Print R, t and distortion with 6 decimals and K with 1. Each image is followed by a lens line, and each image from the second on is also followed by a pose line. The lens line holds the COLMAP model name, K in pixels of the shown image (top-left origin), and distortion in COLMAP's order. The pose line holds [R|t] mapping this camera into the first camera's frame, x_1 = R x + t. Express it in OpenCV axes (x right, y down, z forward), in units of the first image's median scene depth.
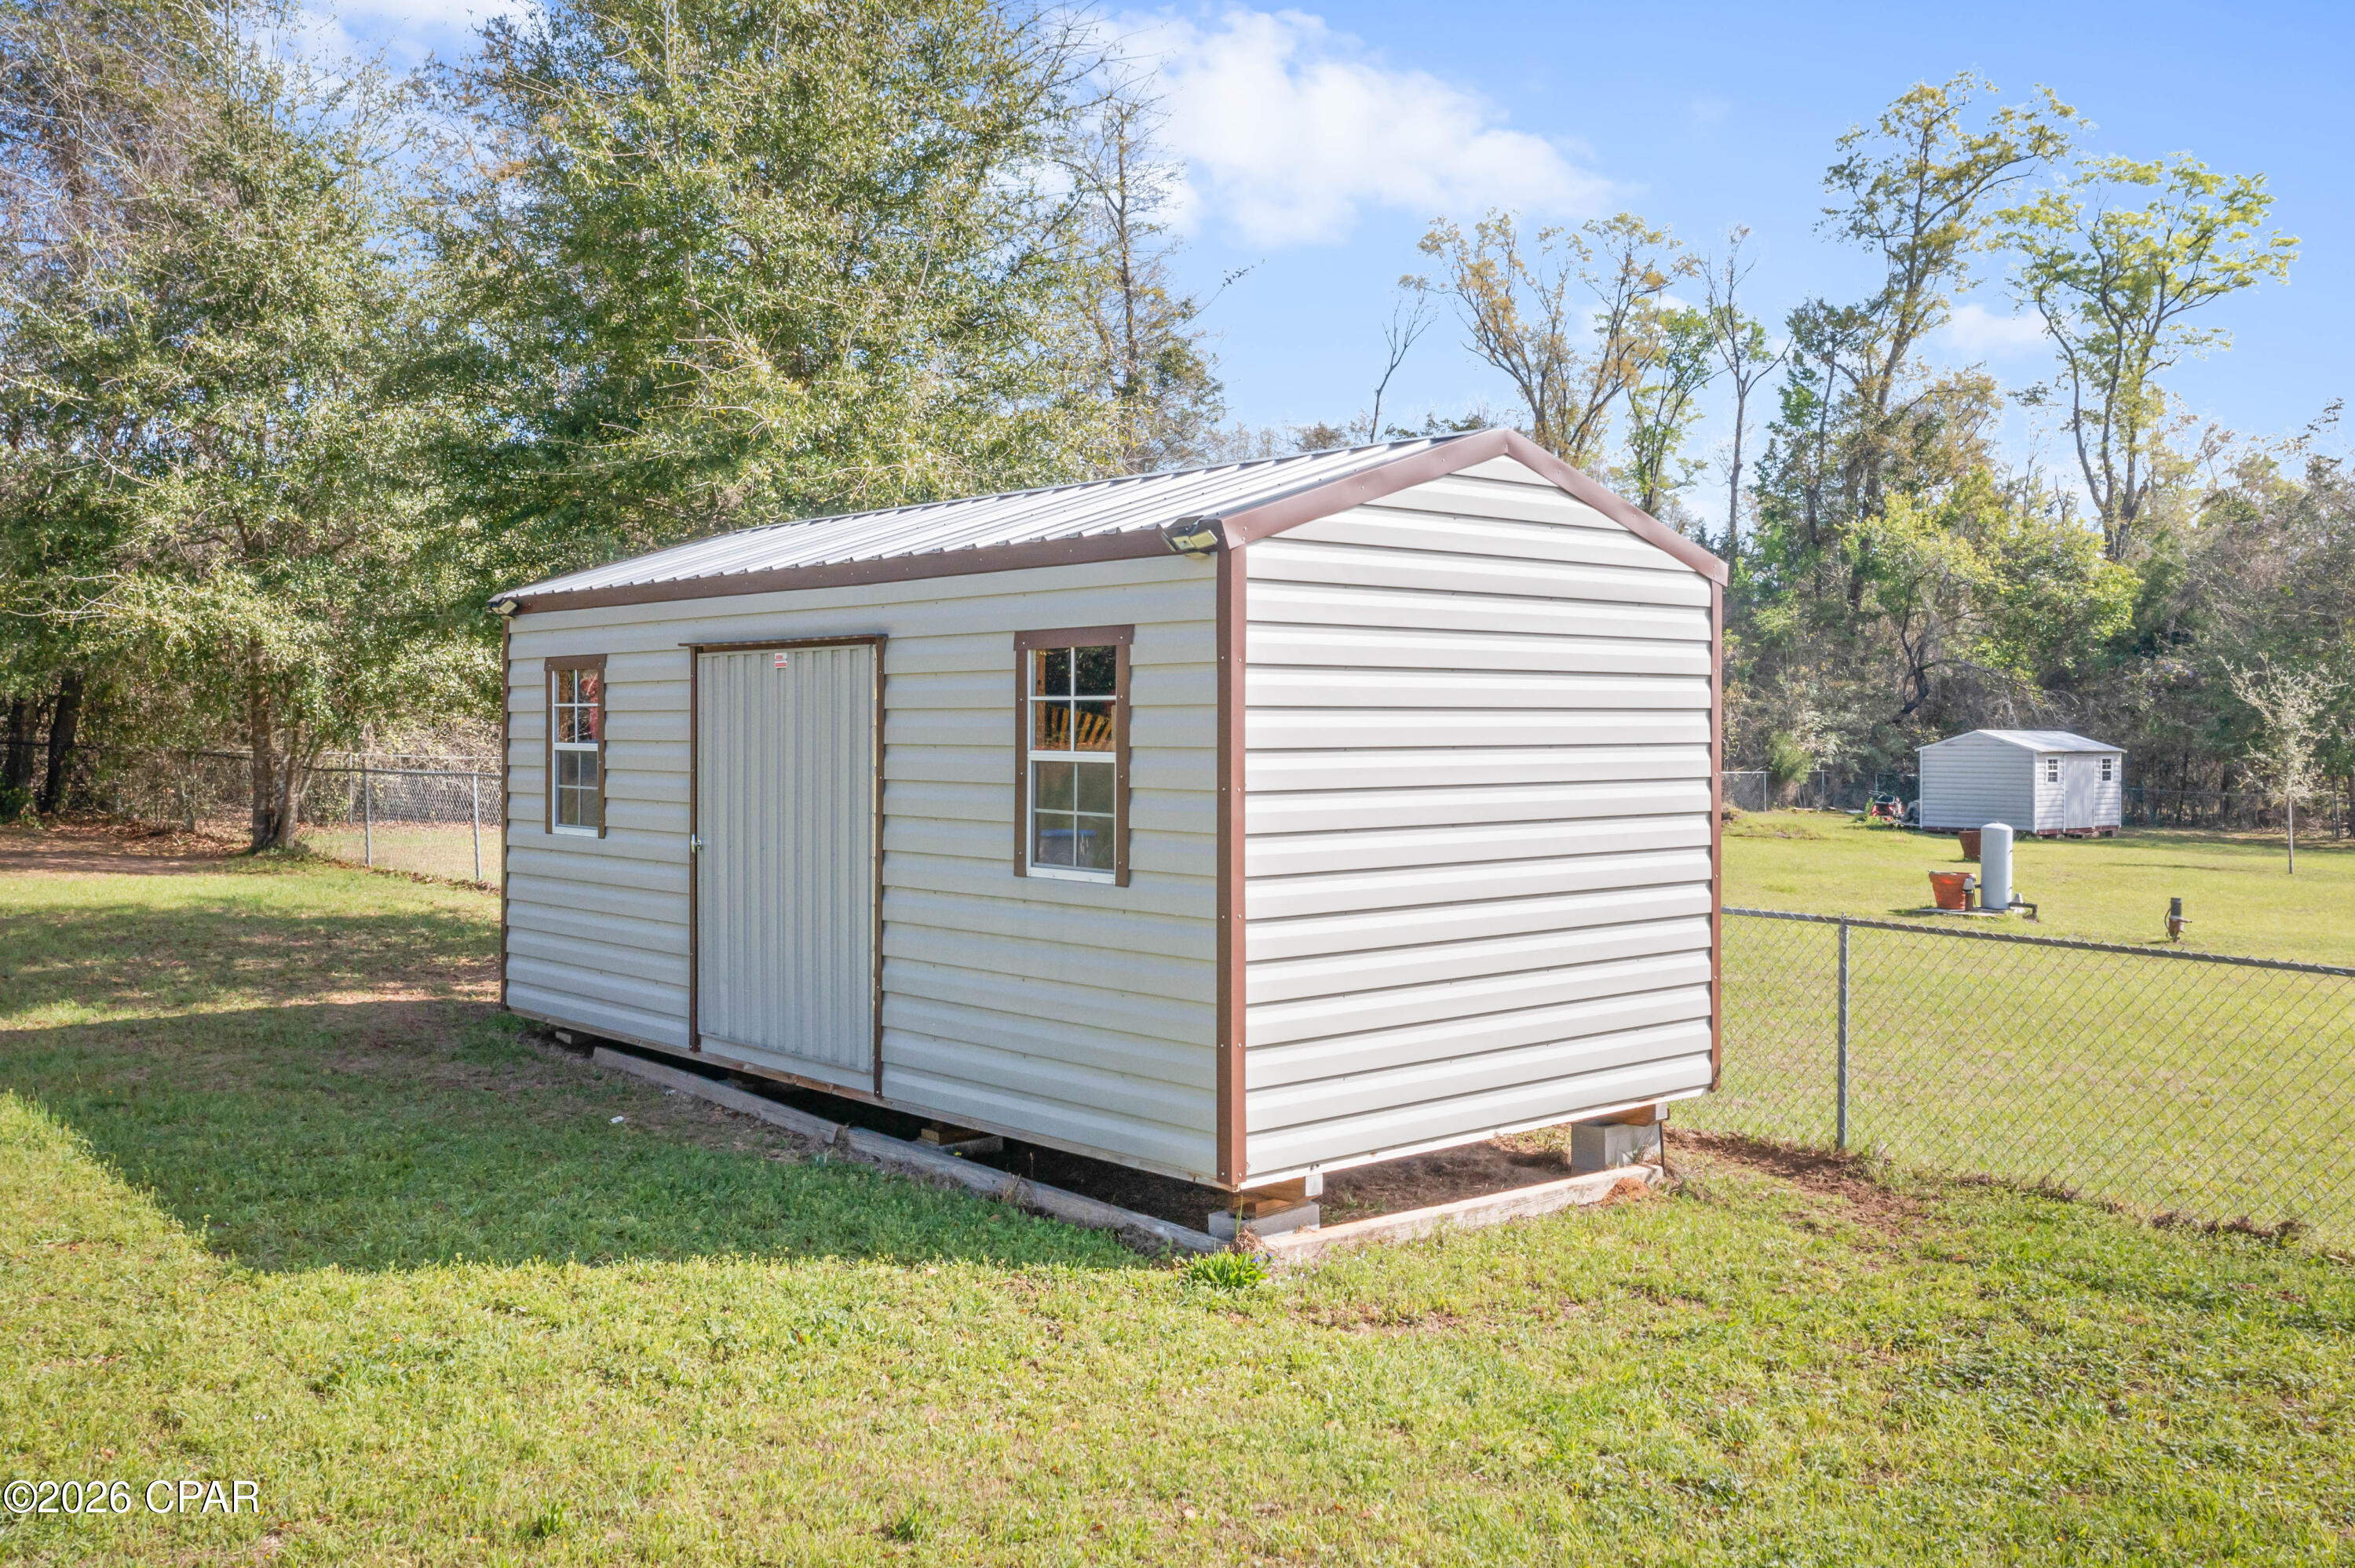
lens RADIAL K [[1997.5, 0, 1174.6], [0, 1997.5, 783.3], [0, 0, 1]] dist [0.011591, 0.004180]
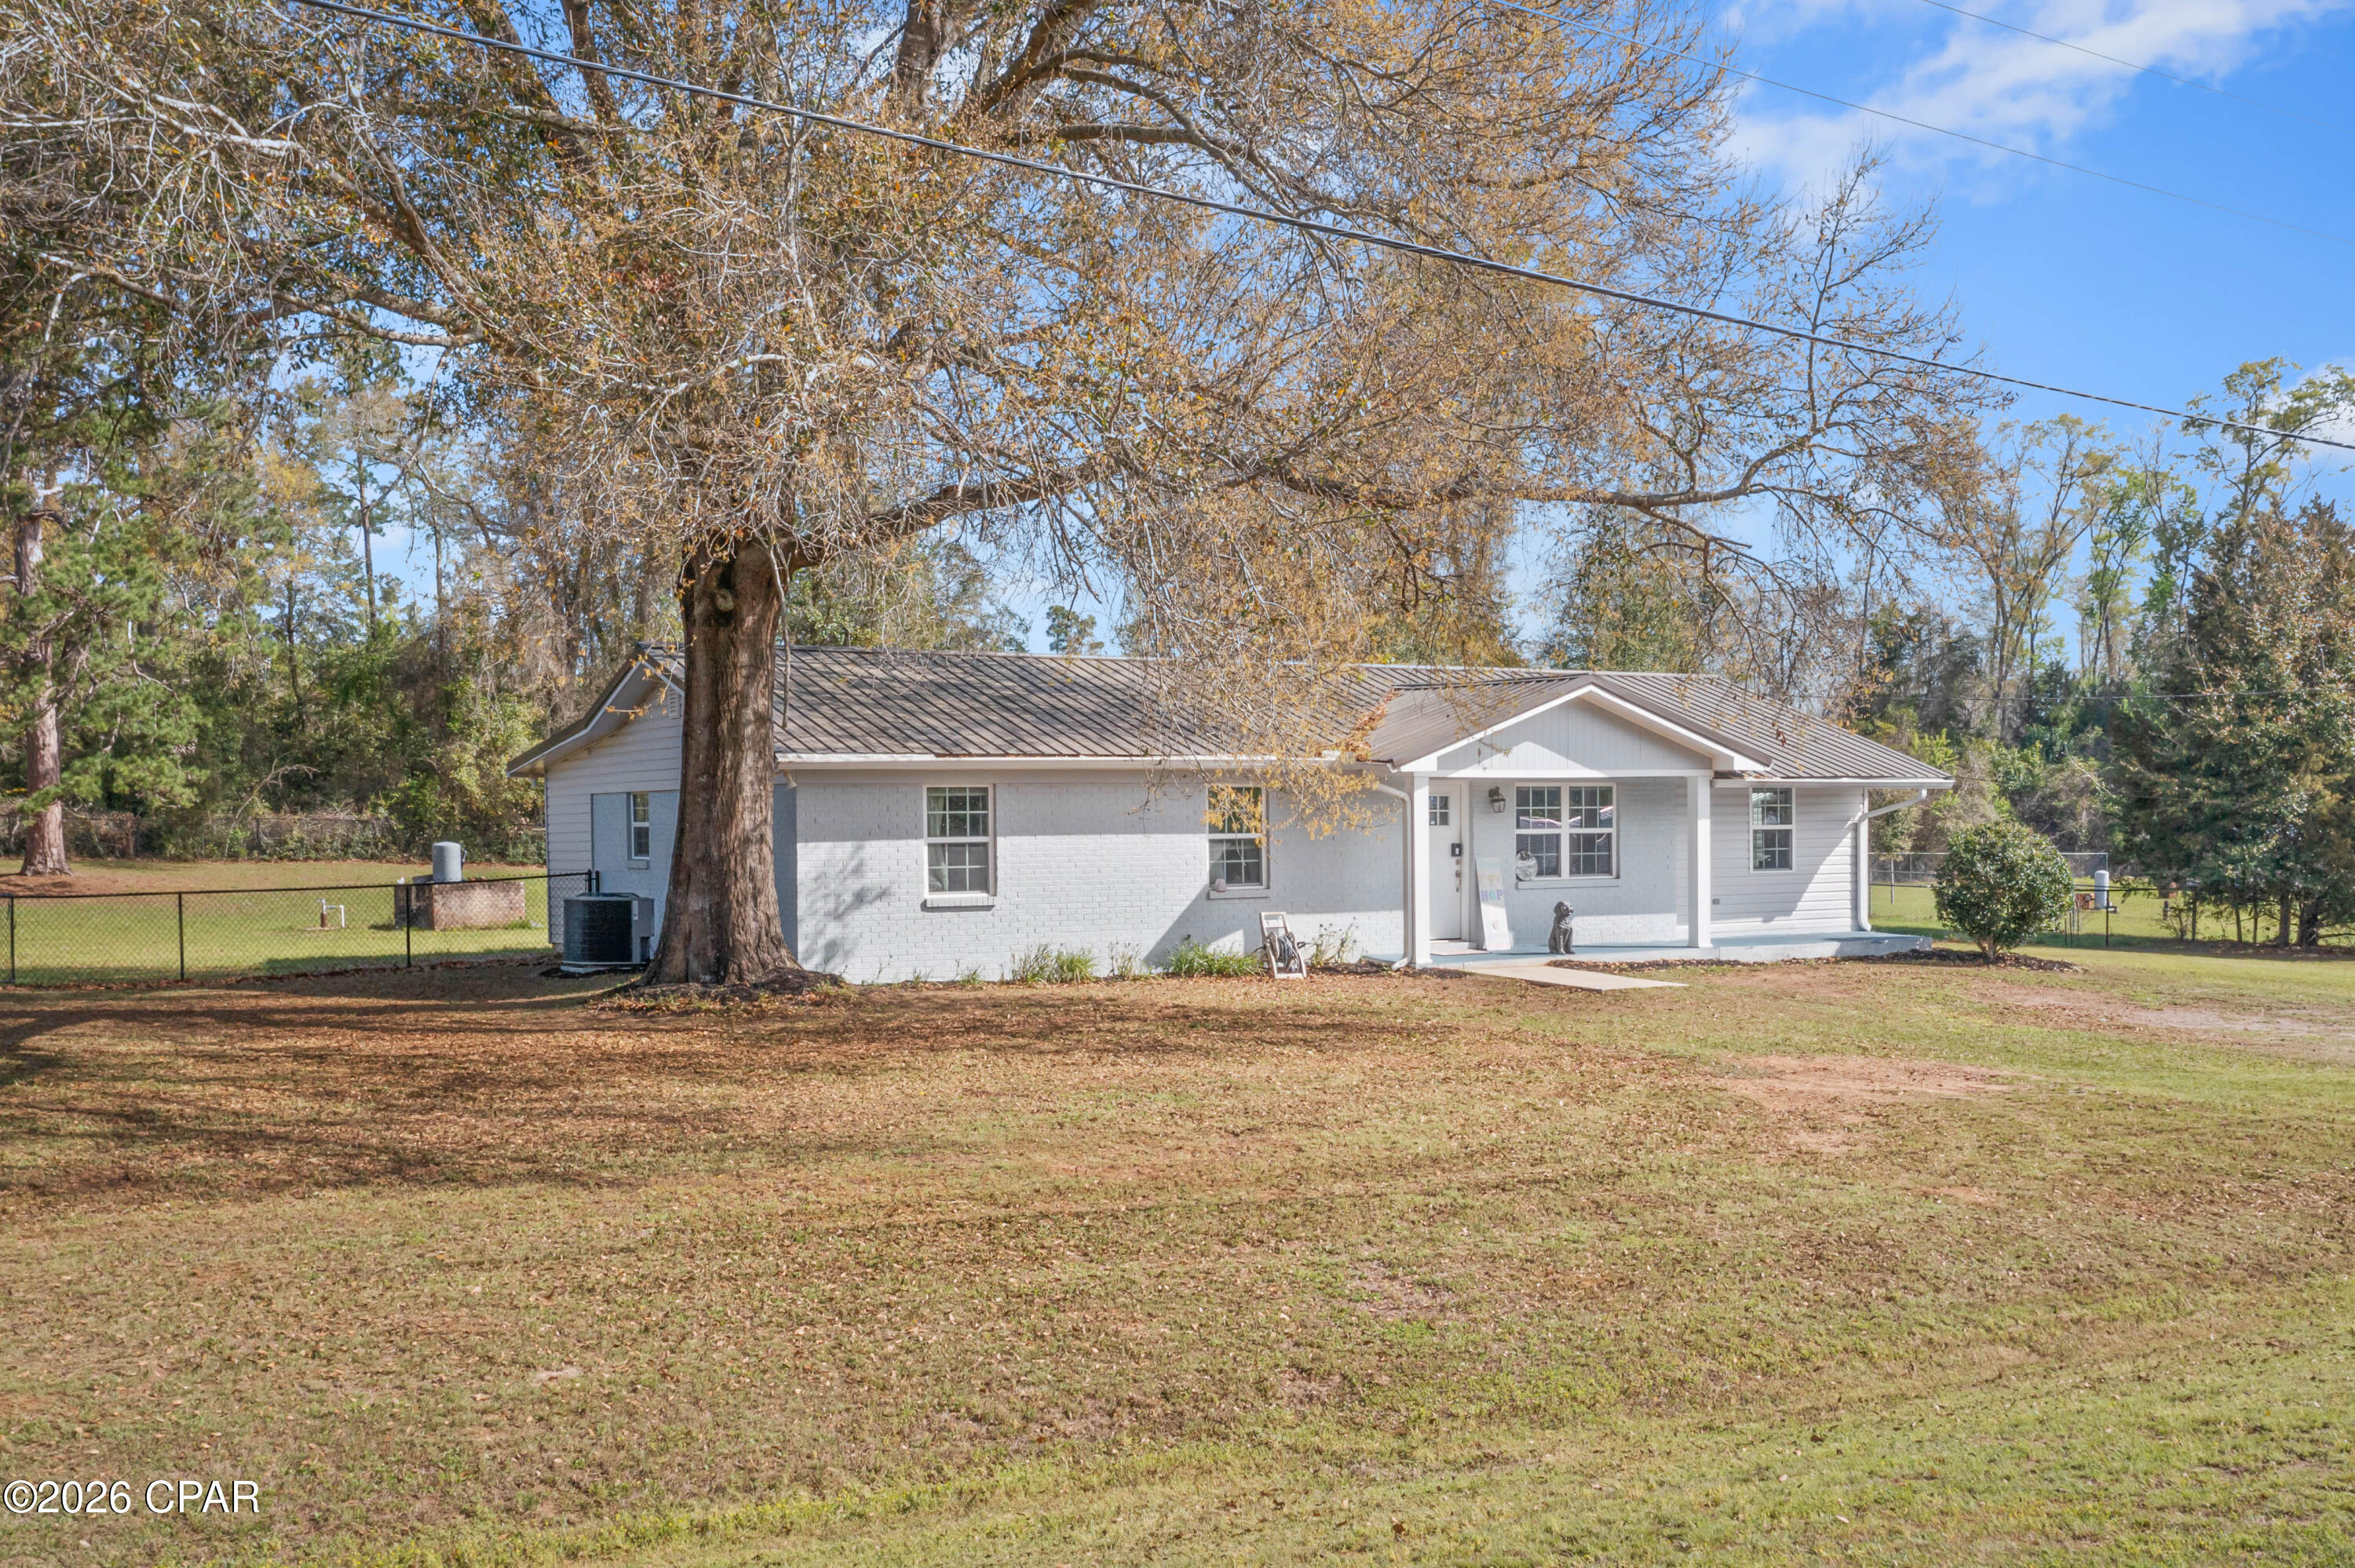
lens RADIAL K [[1997.5, 0, 1174.6], [0, 1997.5, 797.5], [0, 0, 1]] dist [0.011591, 0.004180]
pose [[0.971964, -0.027800, -0.233480, -0.191919], [0.018422, 0.998937, -0.042253, 0.028815], [0.234406, 0.036767, 0.971443, -2.308340]]
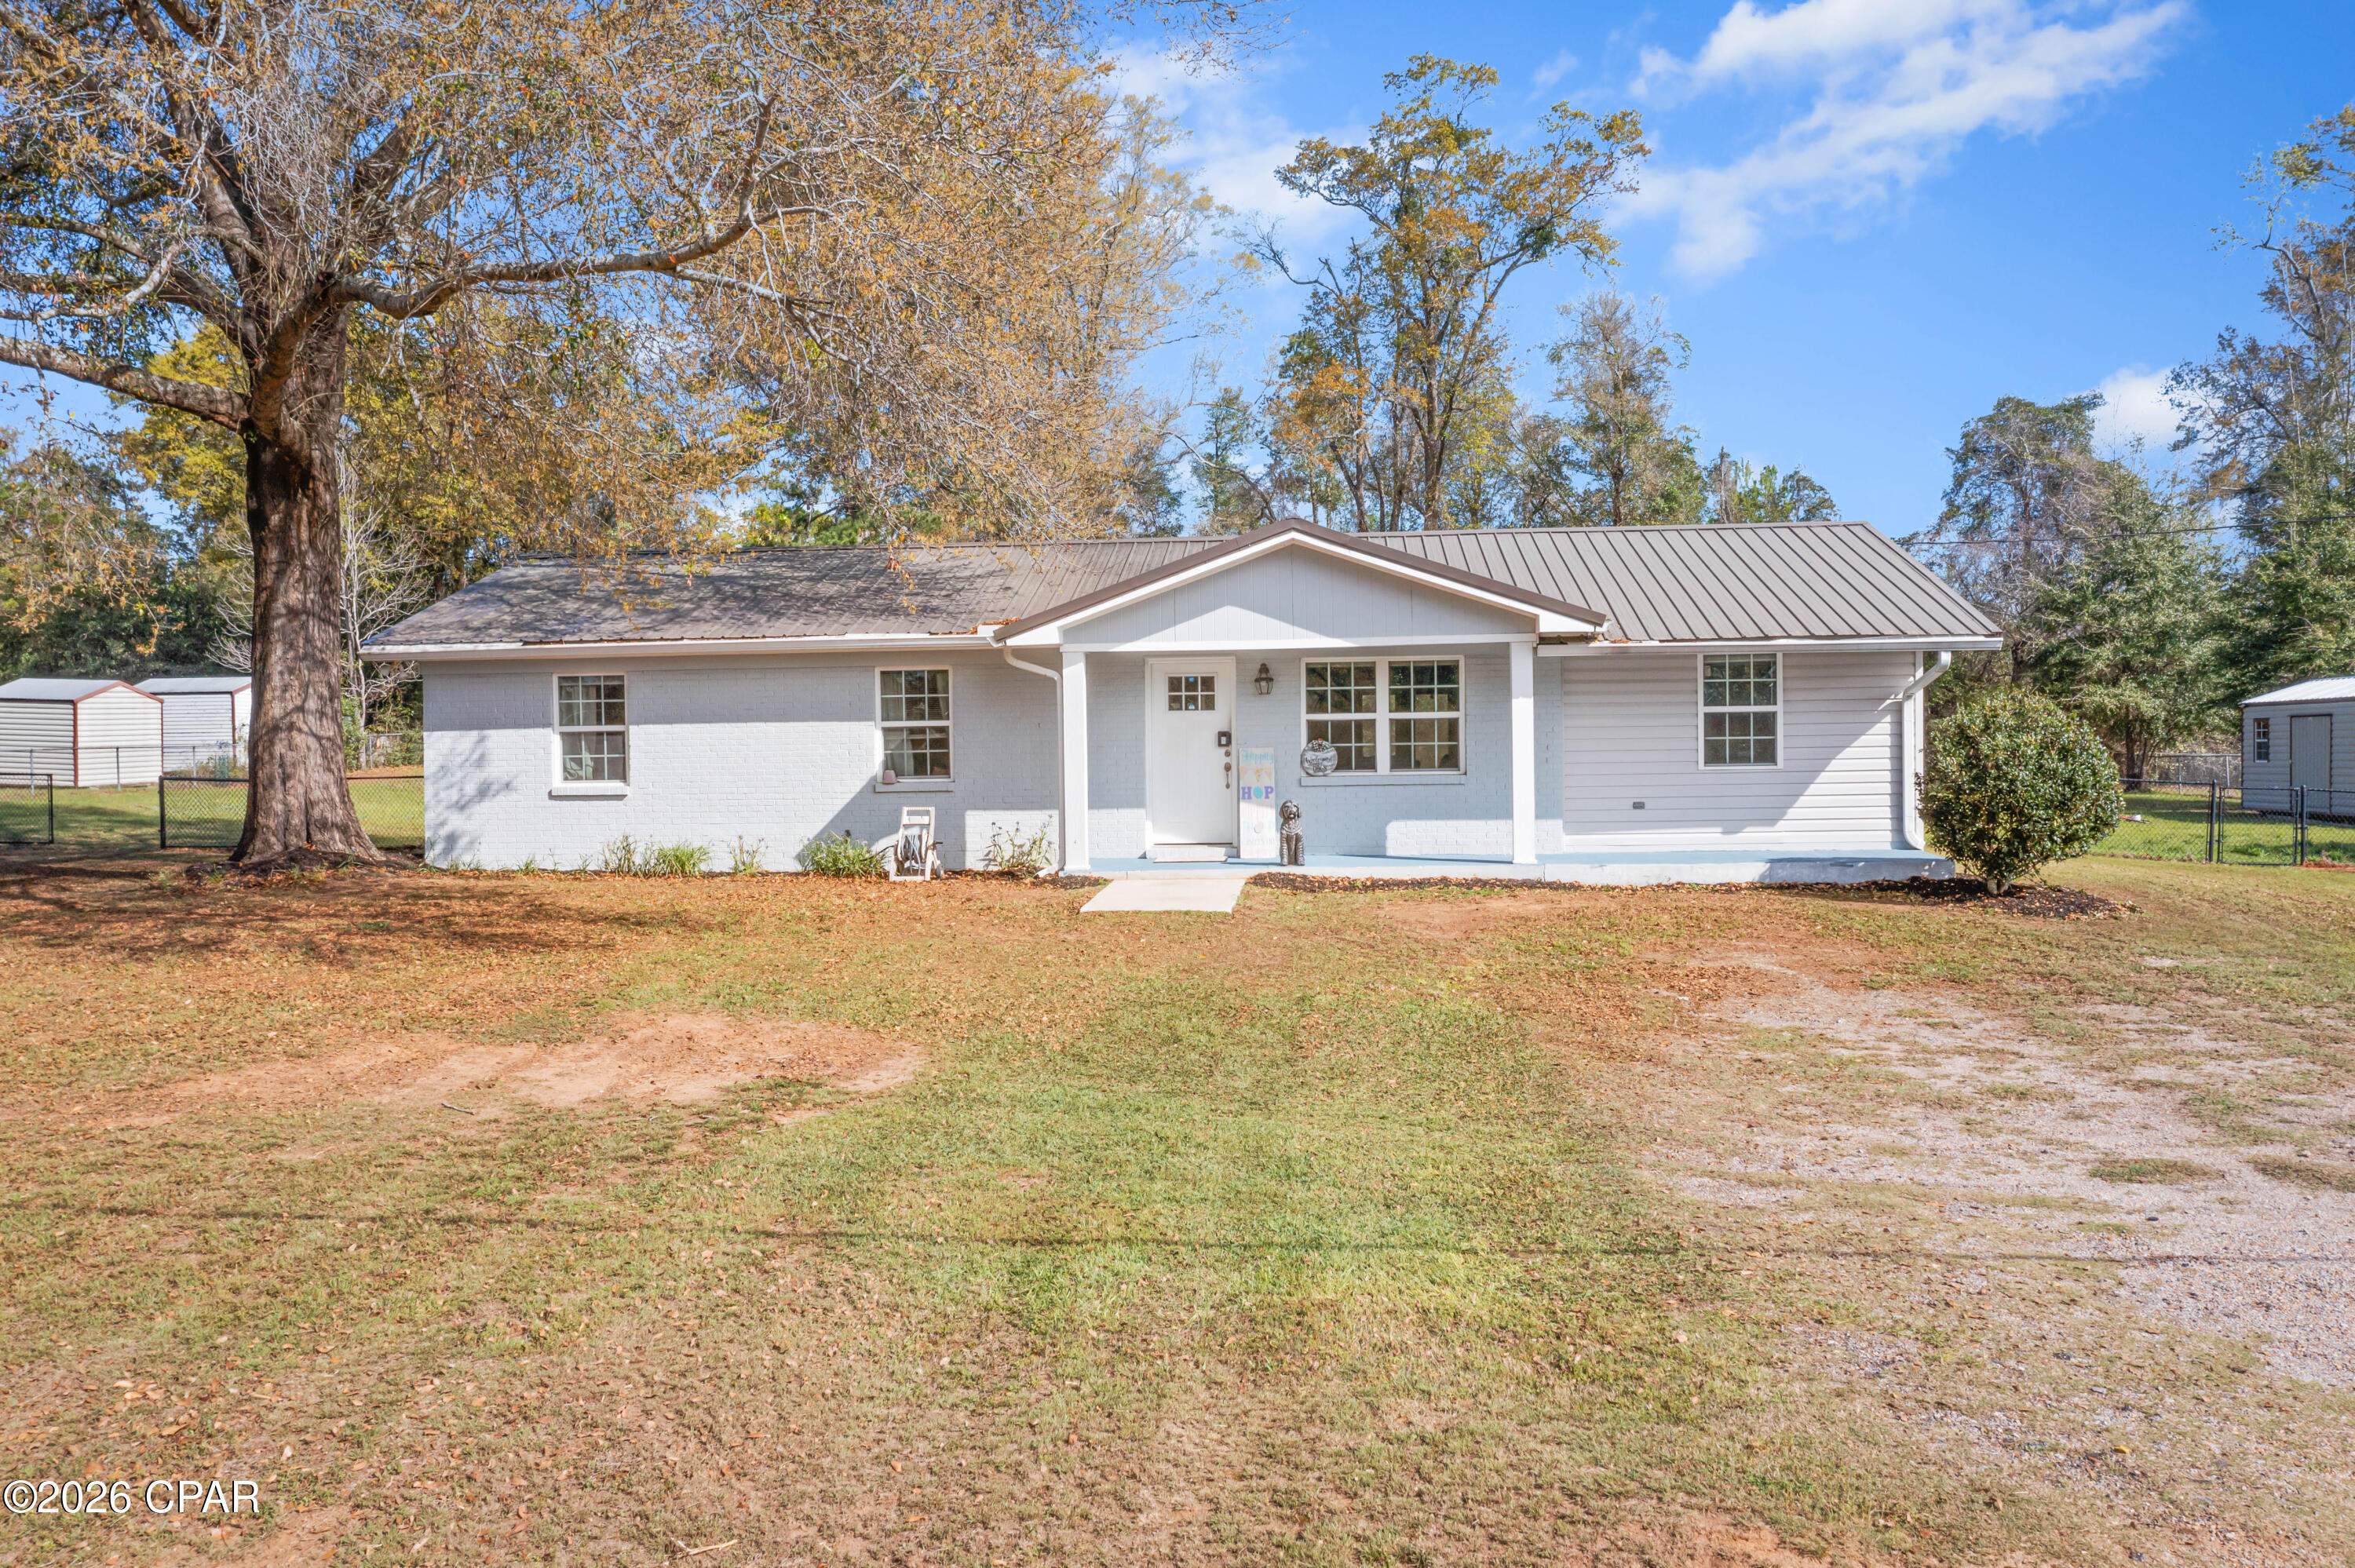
lens RADIAL K [[1997.5, 0, 1178.2], [0, 1997.5, 782.2], [0, 0, 1]] dist [0.011591, 0.004180]
pose [[0.694131, -0.014006, -0.719712, 0.548391], [0.006405, 0.999891, -0.013281, 0.052609], [0.719820, 0.004609, 0.694145, -1.696180]]
